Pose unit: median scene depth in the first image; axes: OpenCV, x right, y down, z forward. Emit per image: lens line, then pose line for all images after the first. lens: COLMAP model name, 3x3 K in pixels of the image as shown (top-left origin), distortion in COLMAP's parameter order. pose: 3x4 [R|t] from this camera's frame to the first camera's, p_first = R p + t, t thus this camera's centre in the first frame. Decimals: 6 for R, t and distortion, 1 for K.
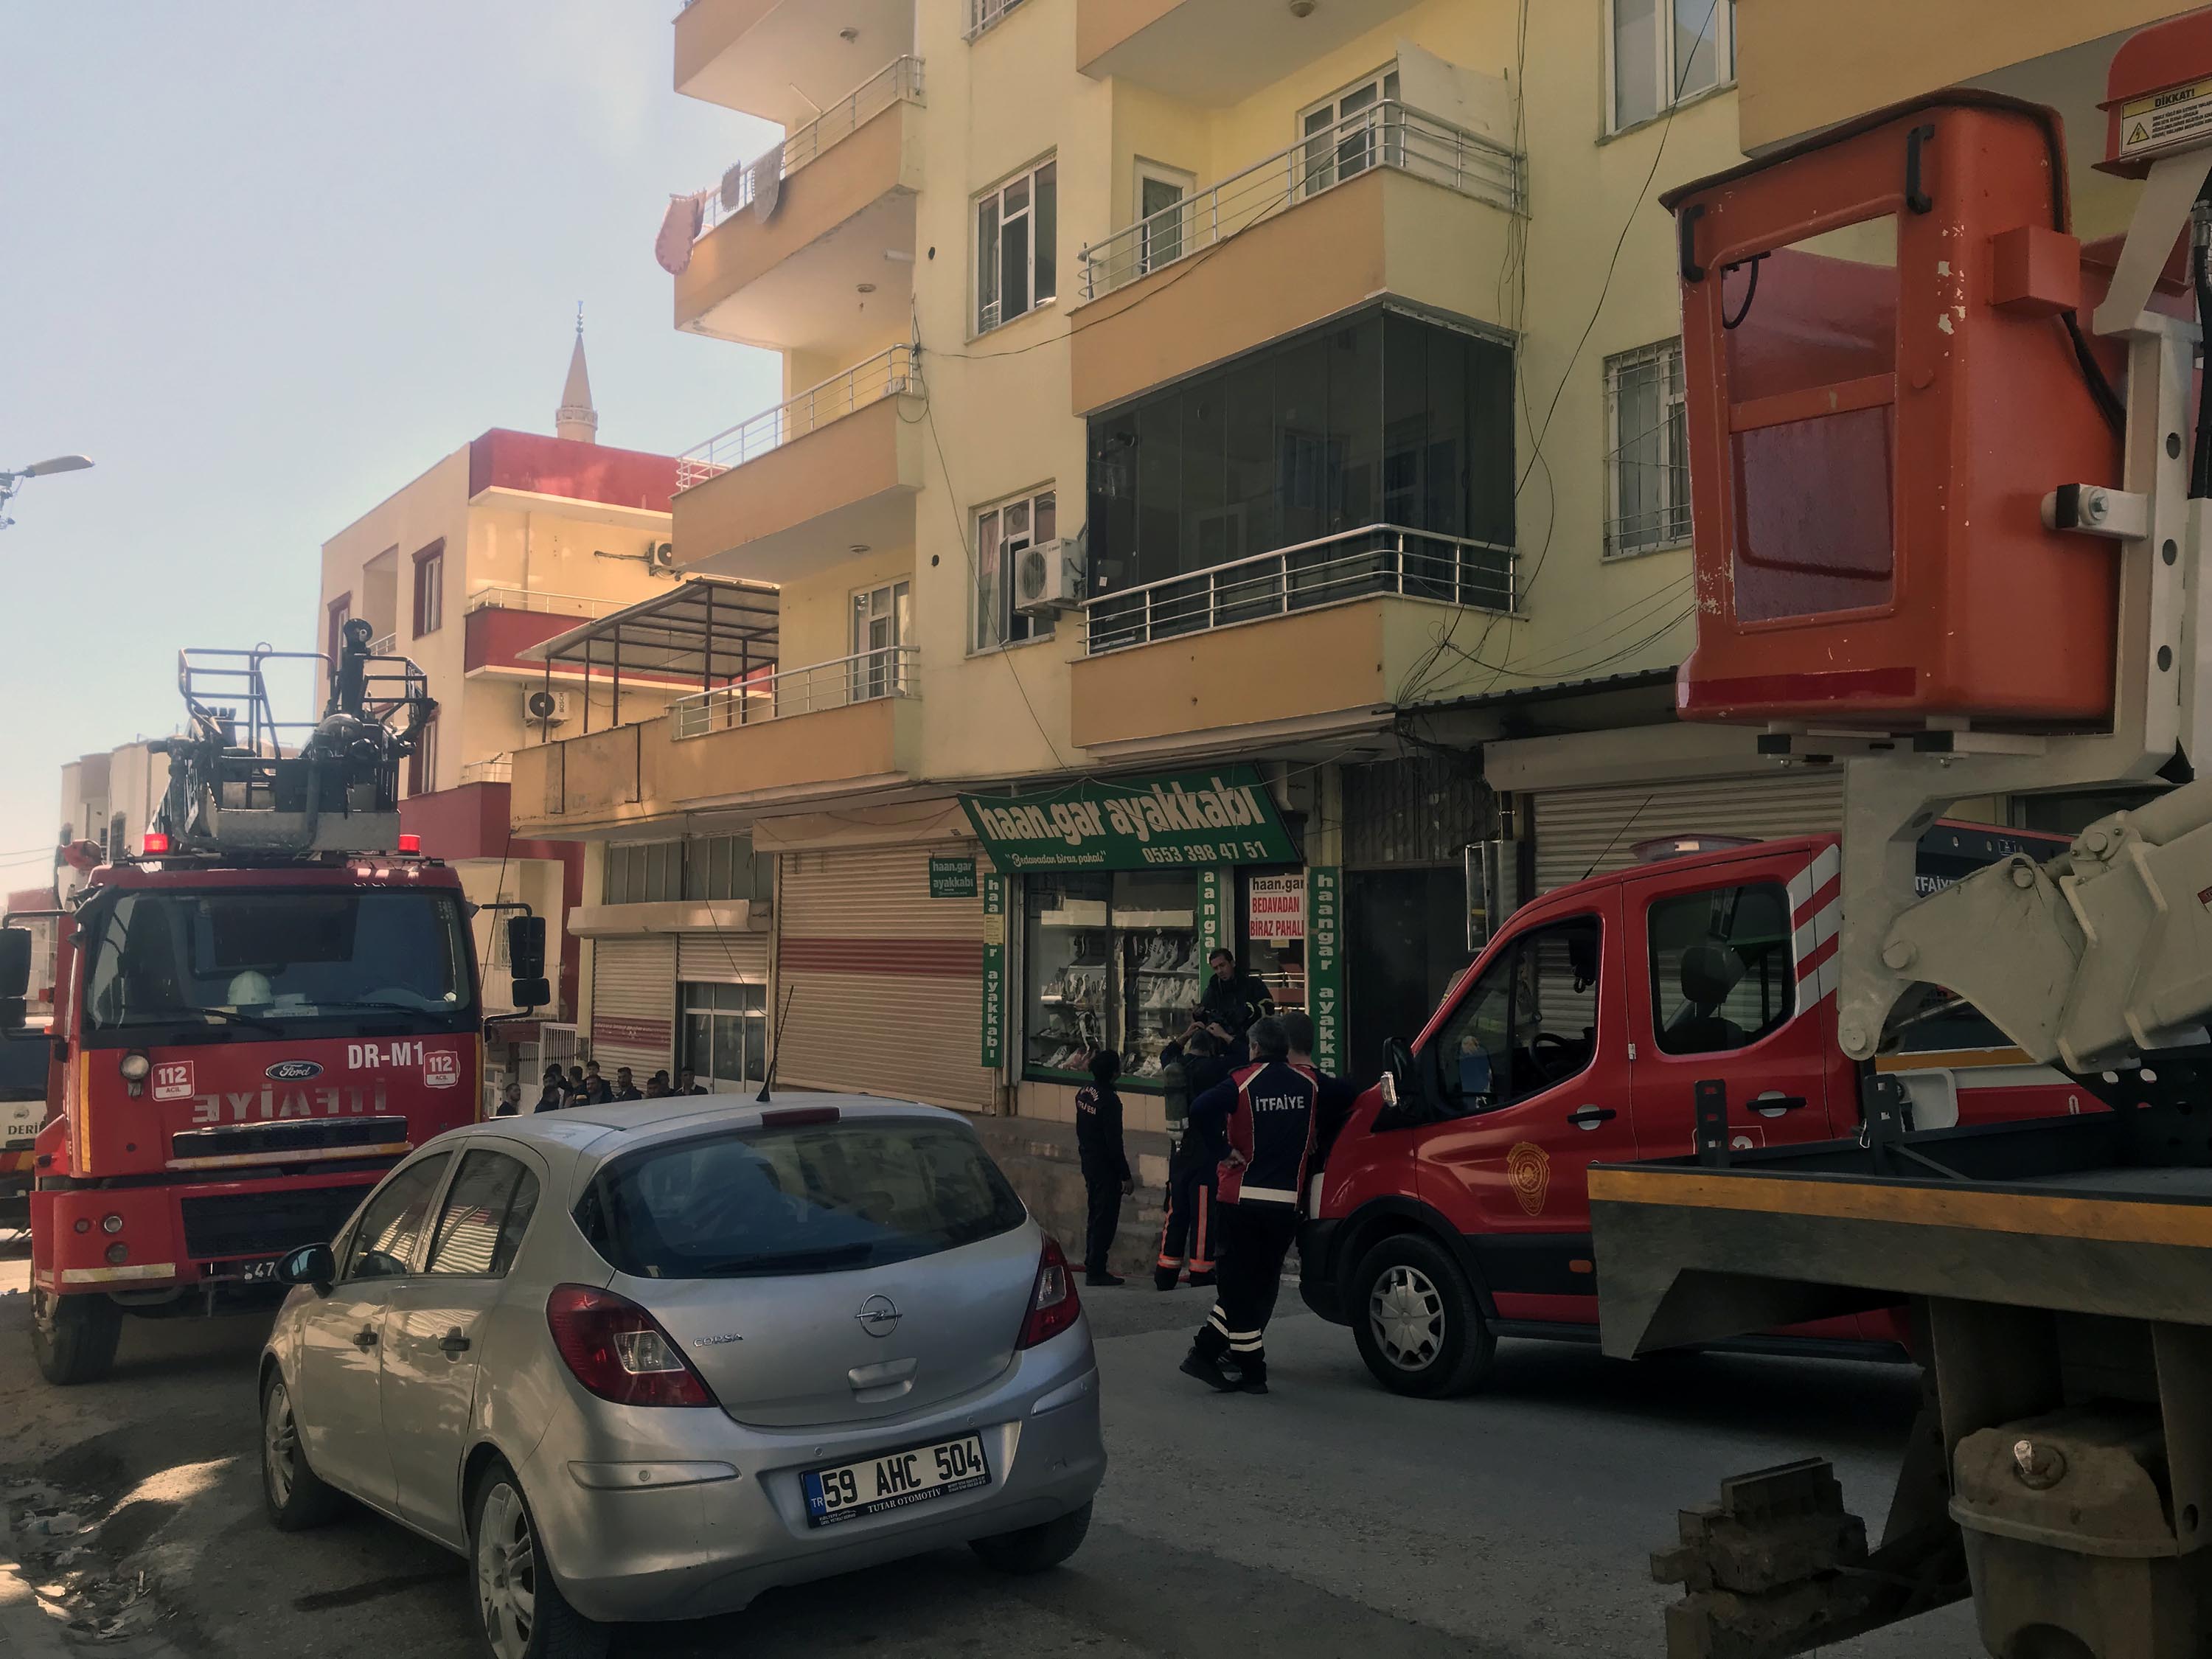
lens RADIAL K [[1800.4, 0, 1096.8], [0, 1800.4, 809.8], [0, 0, 1]] dist [0.032285, -0.031975]
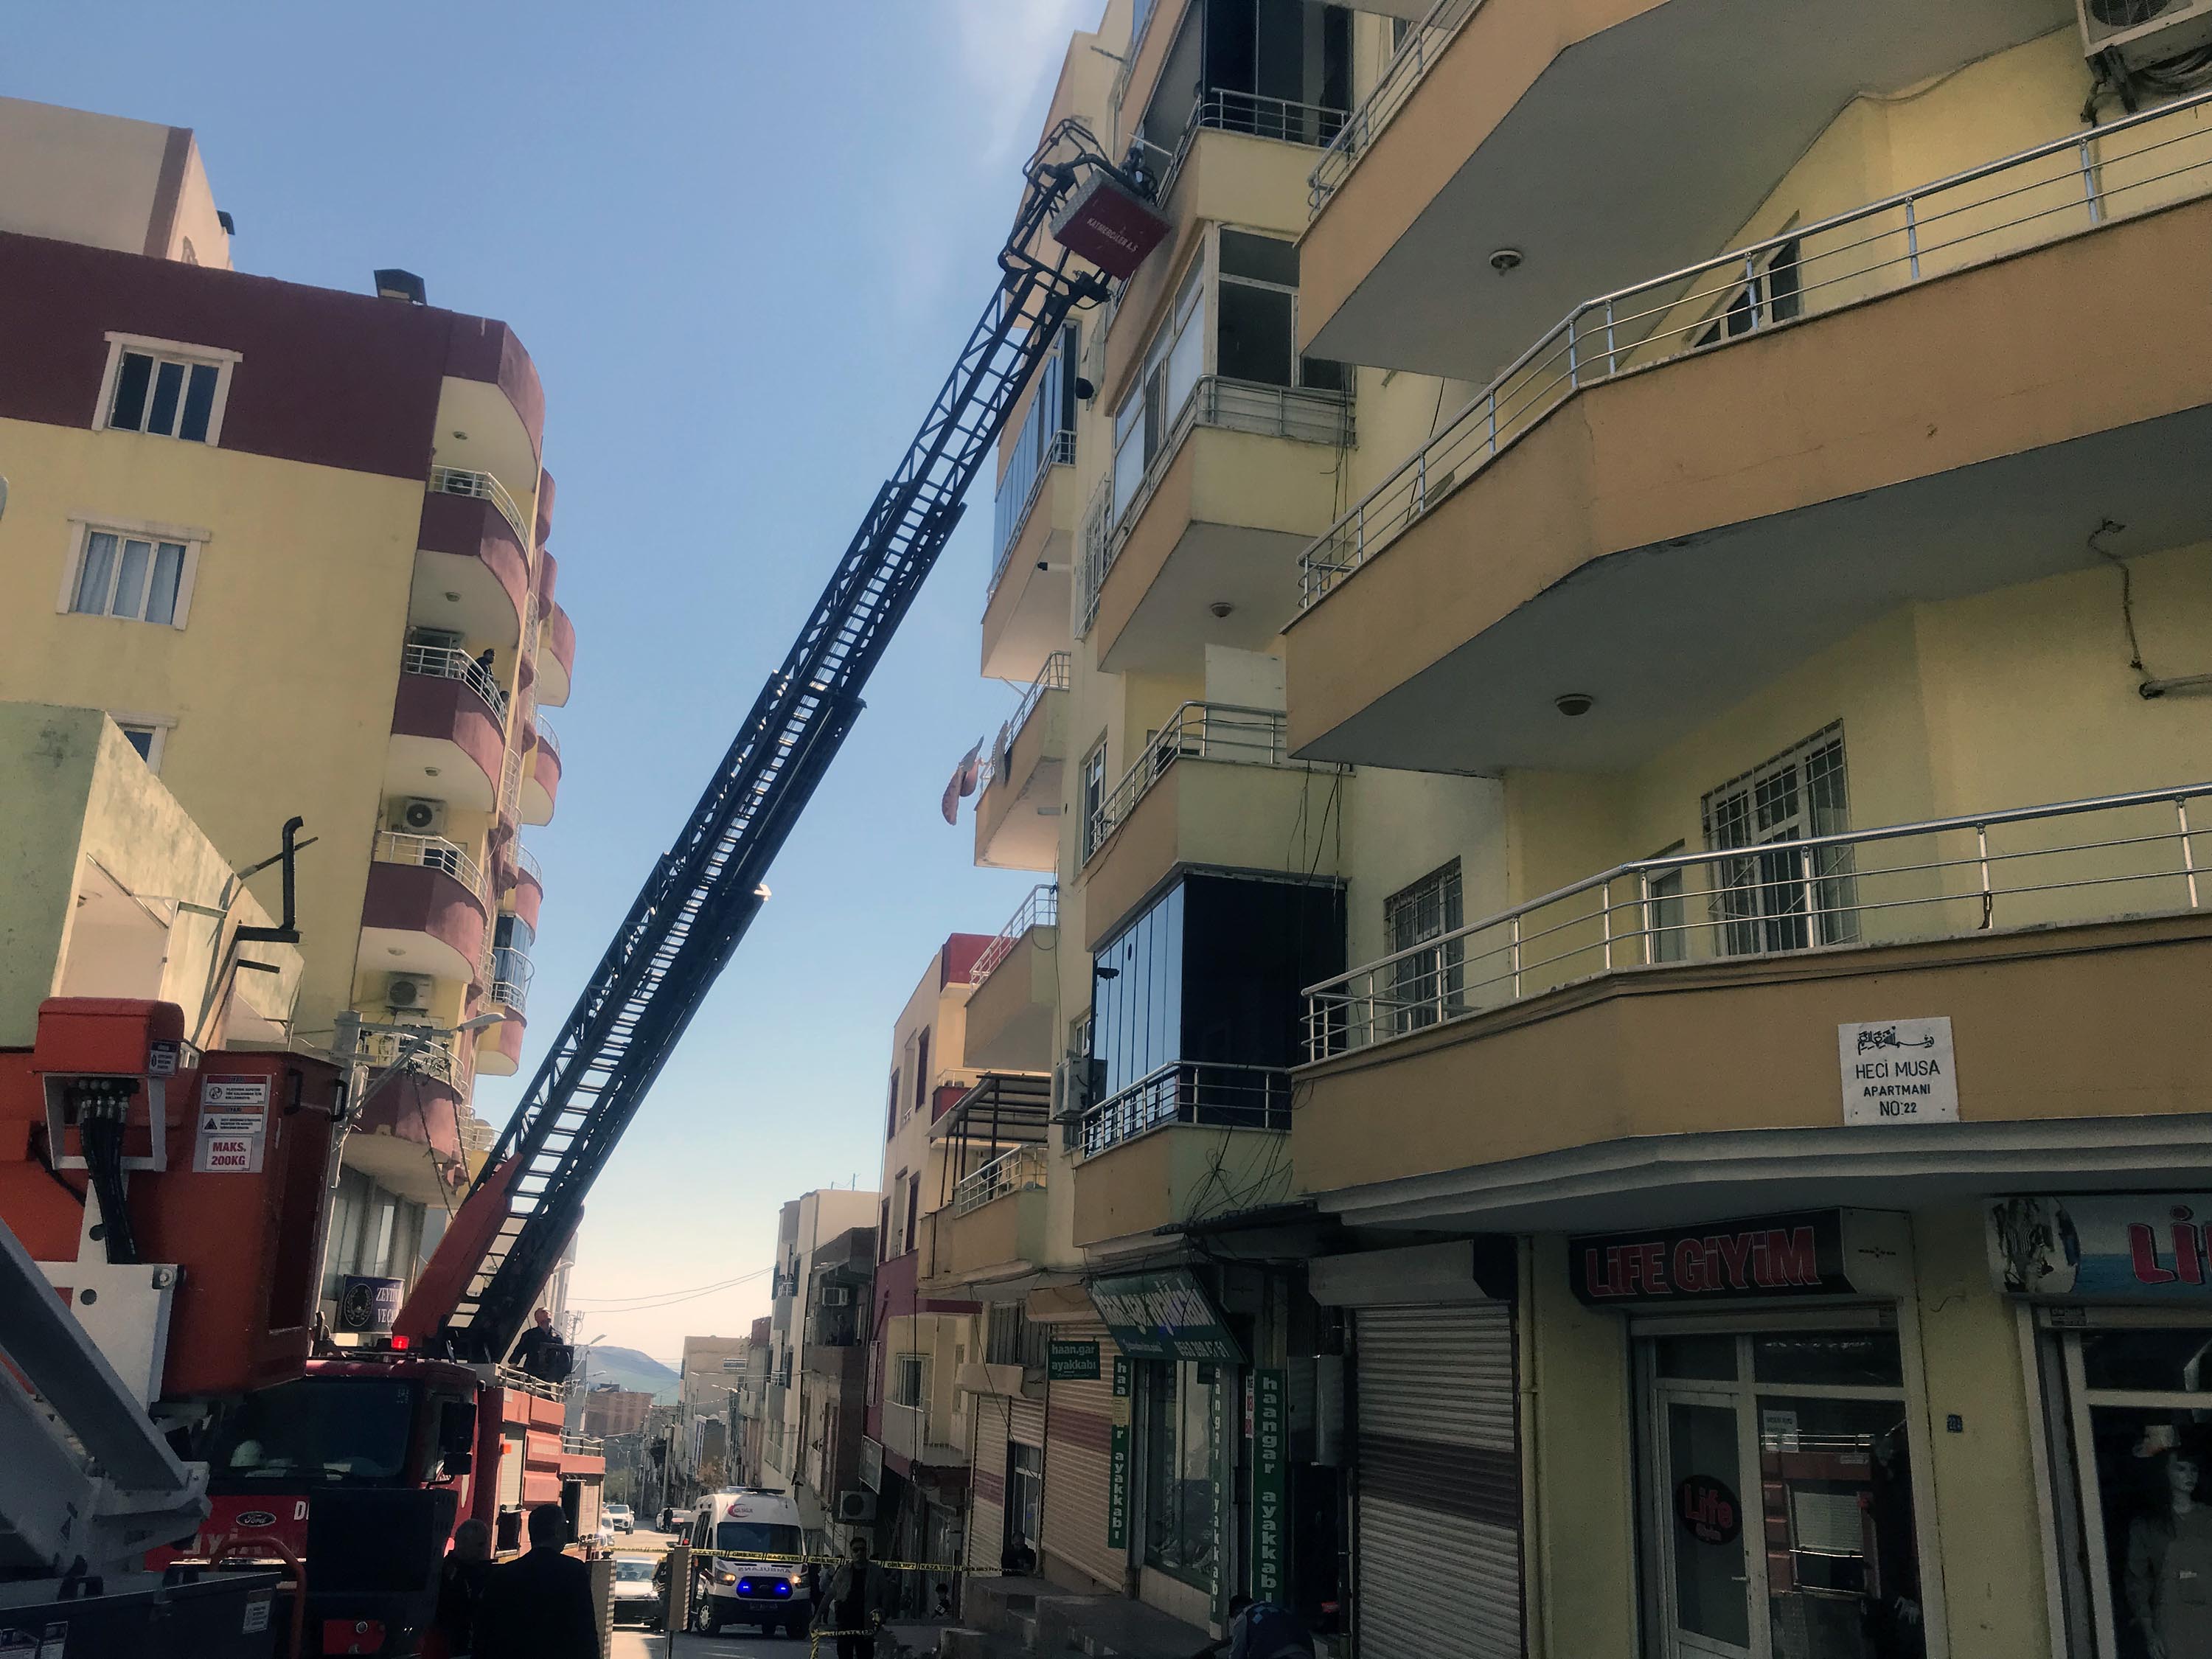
lens RADIAL K [[1800.4, 0, 1093.2], [0, 1800.4, 819.7], [0, 0, 1]] dist [0.032285, -0.031975]
pose [[0.911409, -0.088328, -0.401911, 0.570537], [-0.004533, 0.974477, -0.224439, -0.051858], [0.411477, 0.206378, 0.887747, -0.054170]]
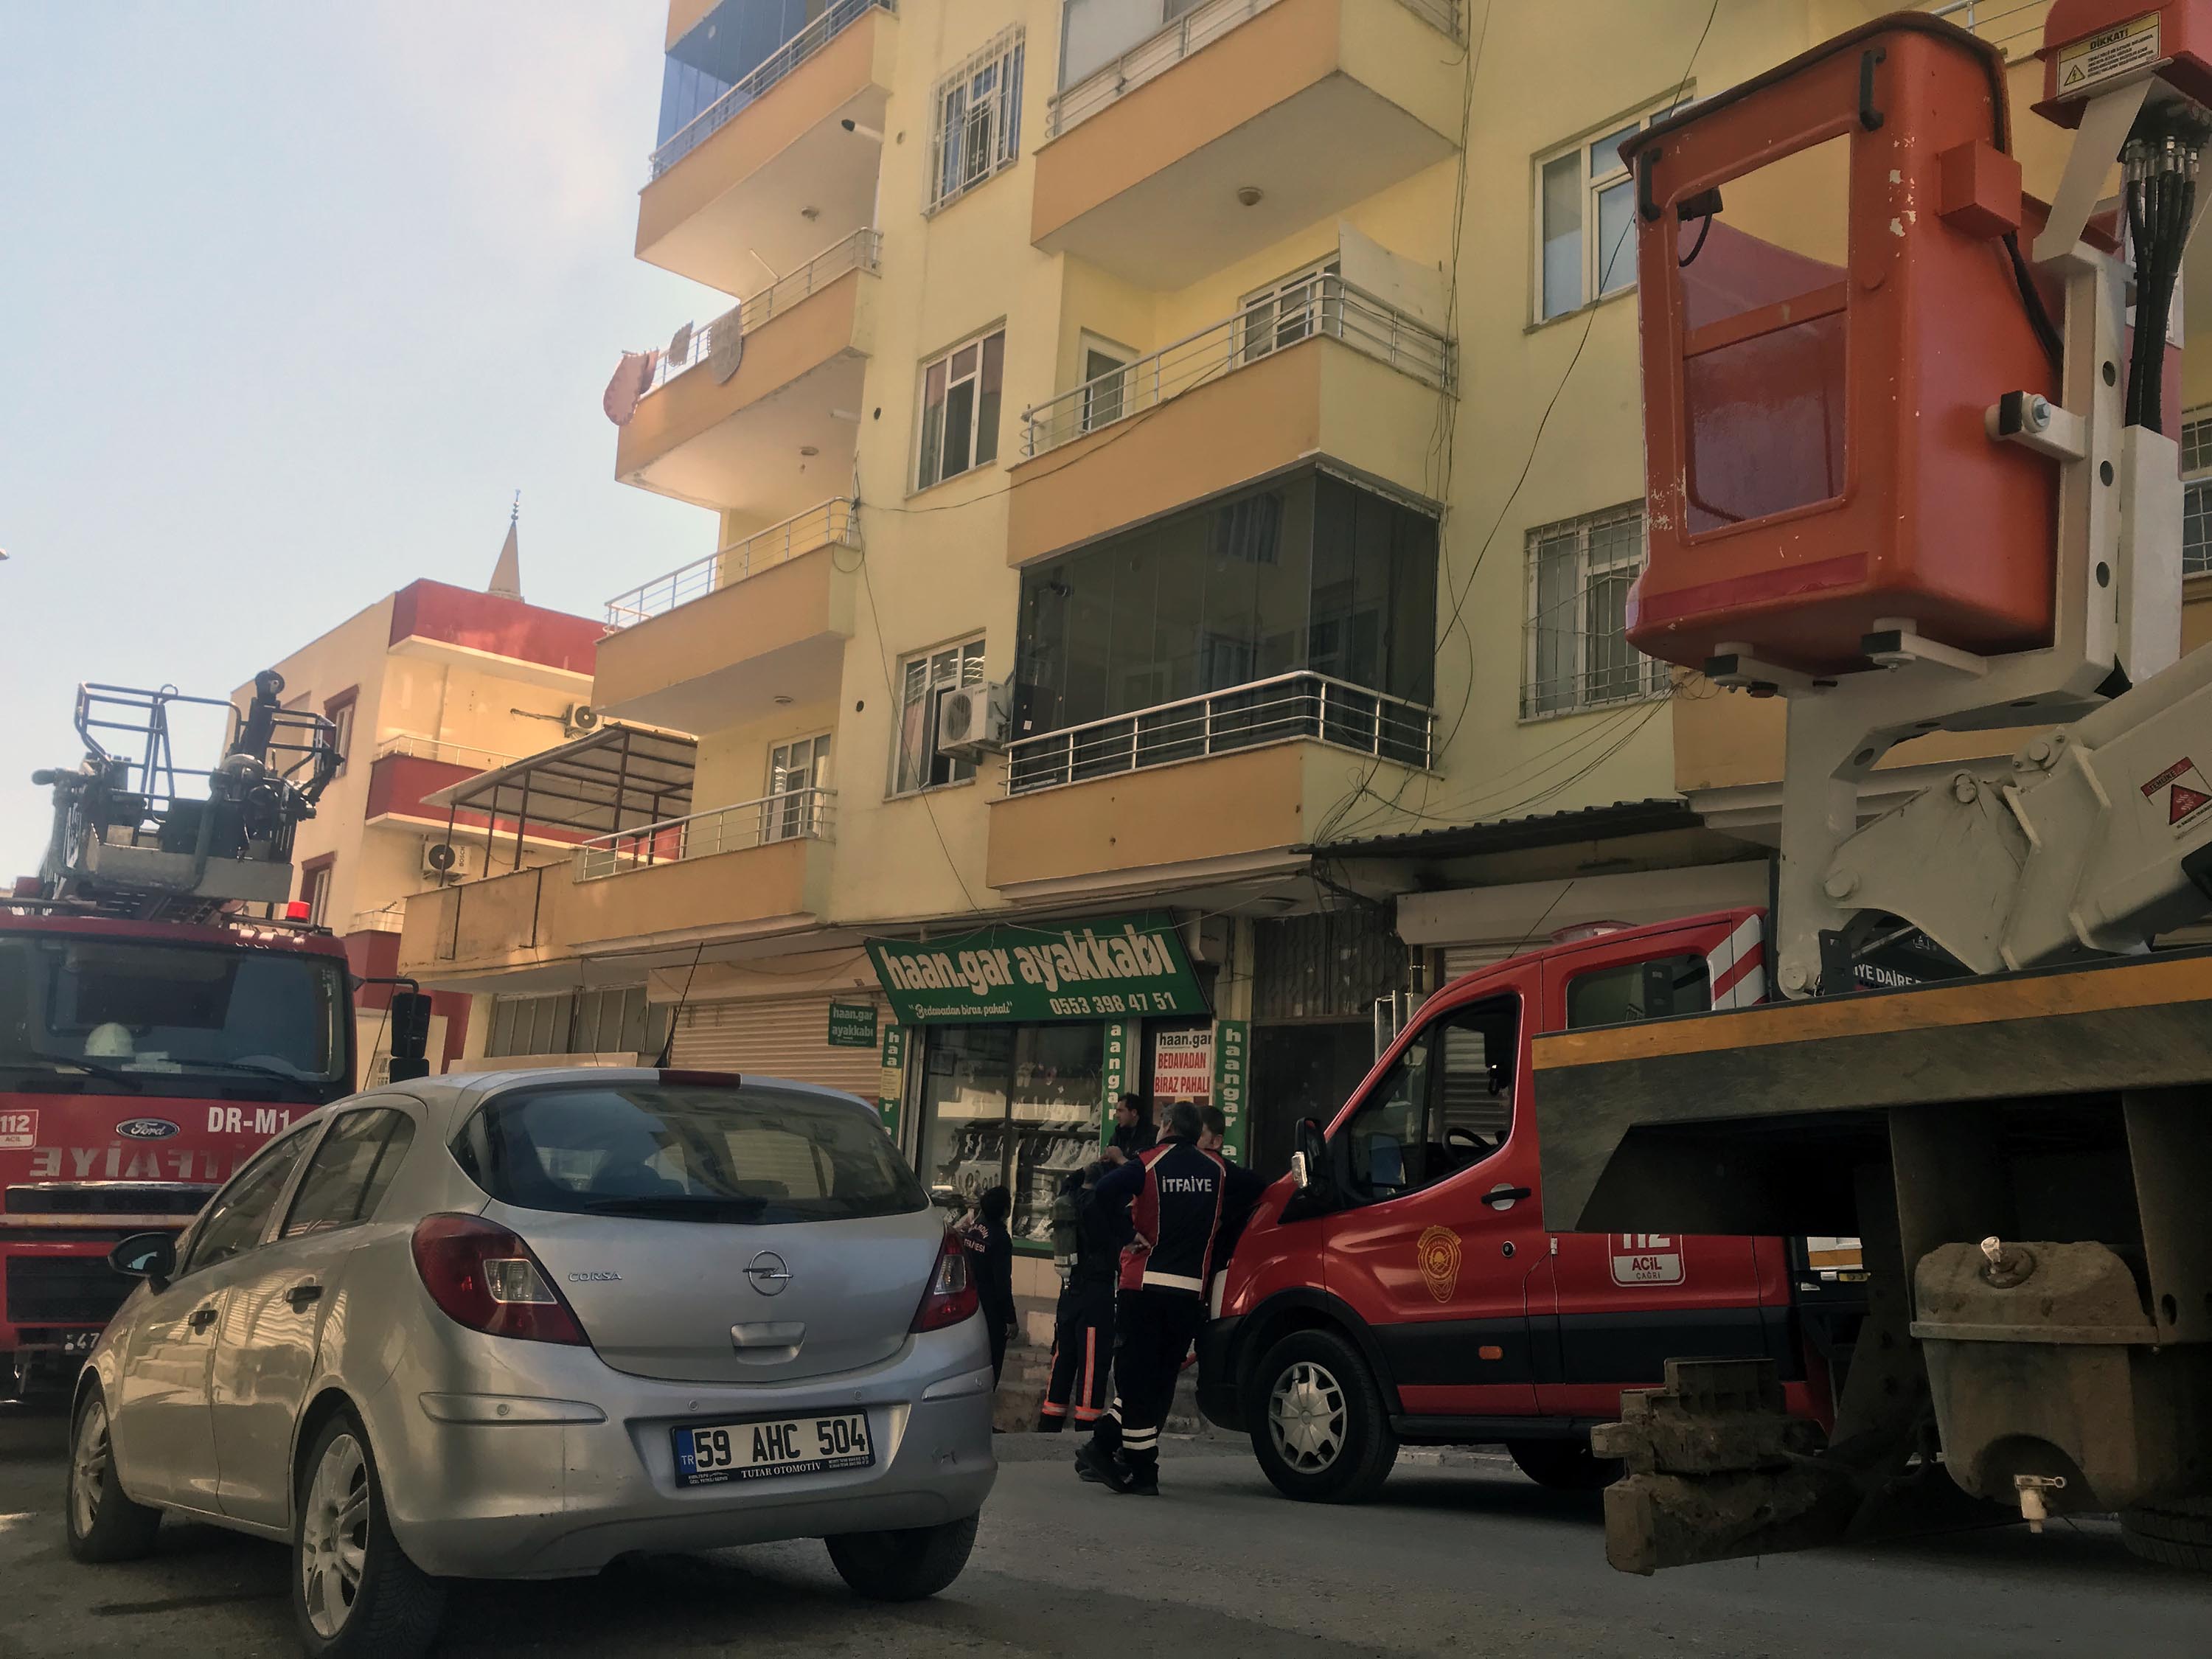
lens RADIAL K [[1800.4, 0, 1096.4], [0, 1800.4, 814.7], [0, 0, 1]] dist [0.032285, -0.031975]
pose [[0.996841, 0.062939, 0.048445, -0.004009], [-0.056473, 0.990563, -0.124881, 0.055273], [-0.055847, 0.121751, 0.990988, 0.010441]]
